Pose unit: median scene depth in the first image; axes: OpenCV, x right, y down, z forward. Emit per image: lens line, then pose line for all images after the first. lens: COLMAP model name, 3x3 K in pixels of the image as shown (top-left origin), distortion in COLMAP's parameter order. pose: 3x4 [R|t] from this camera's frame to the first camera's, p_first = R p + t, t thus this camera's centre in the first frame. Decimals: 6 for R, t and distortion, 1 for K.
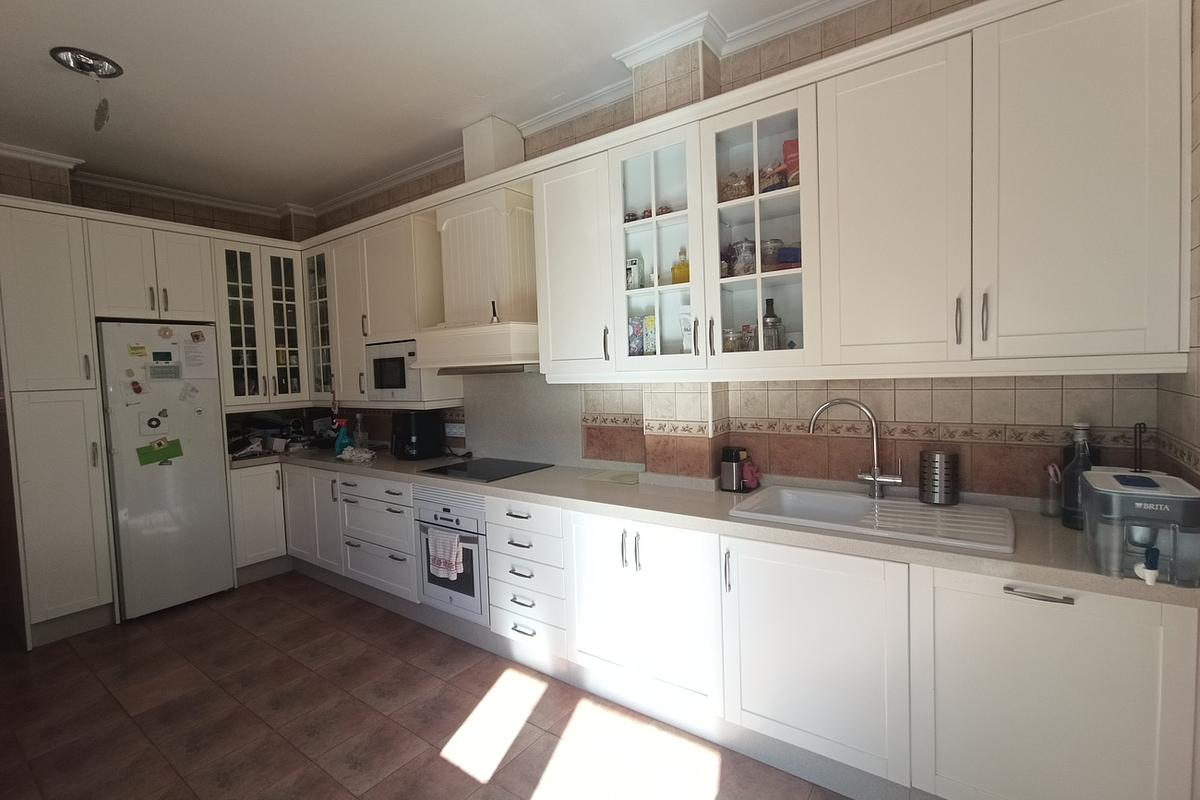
lens RADIAL K [[545.1, 0, 592.0], [0, 545.1, 394.9], [0, 0, 1]] dist [-0.028827, 0.015837]
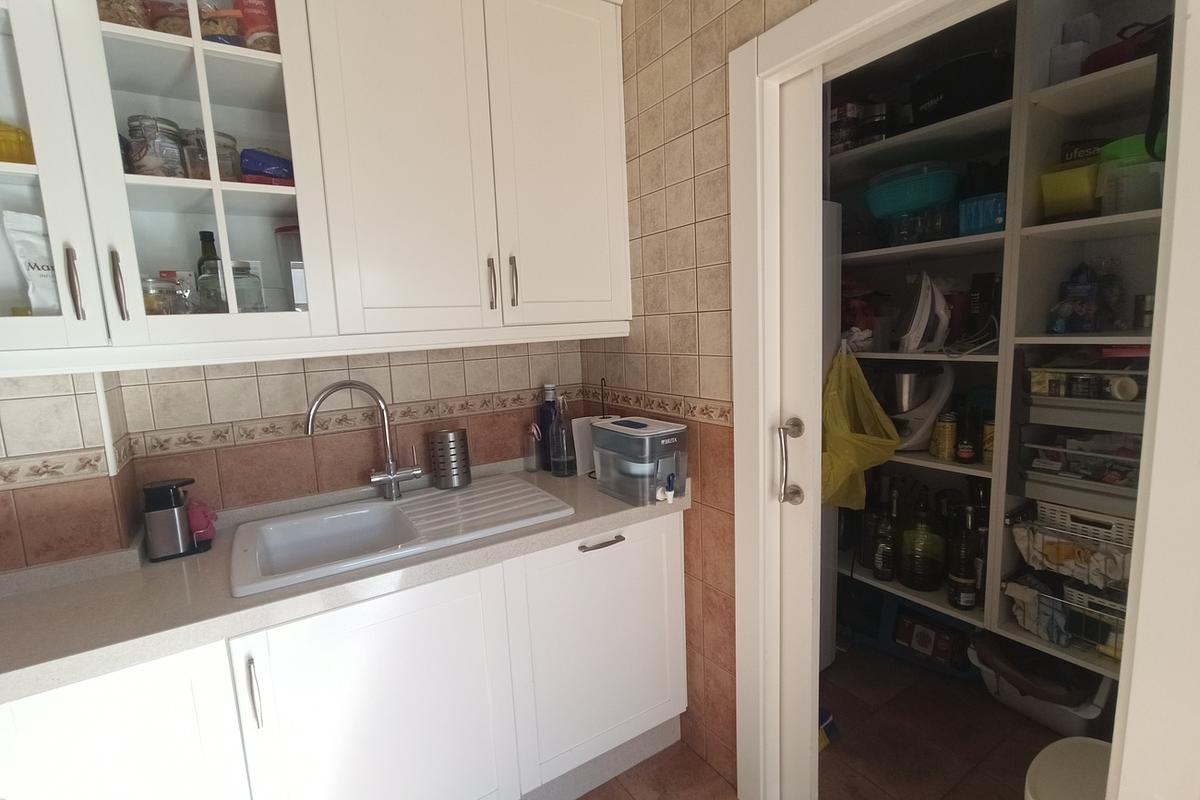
lens RADIAL K [[545.1, 0, 592.0], [0, 545.1, 394.9], [0, 0, 1]] dist [-0.028827, 0.015837]
pose [[0.364429, -0.099383, 0.925913, -0.089831], [0.076937, 0.994103, 0.076421, -0.004579], [-0.928047, 0.043387, 0.369927, 0.339705]]
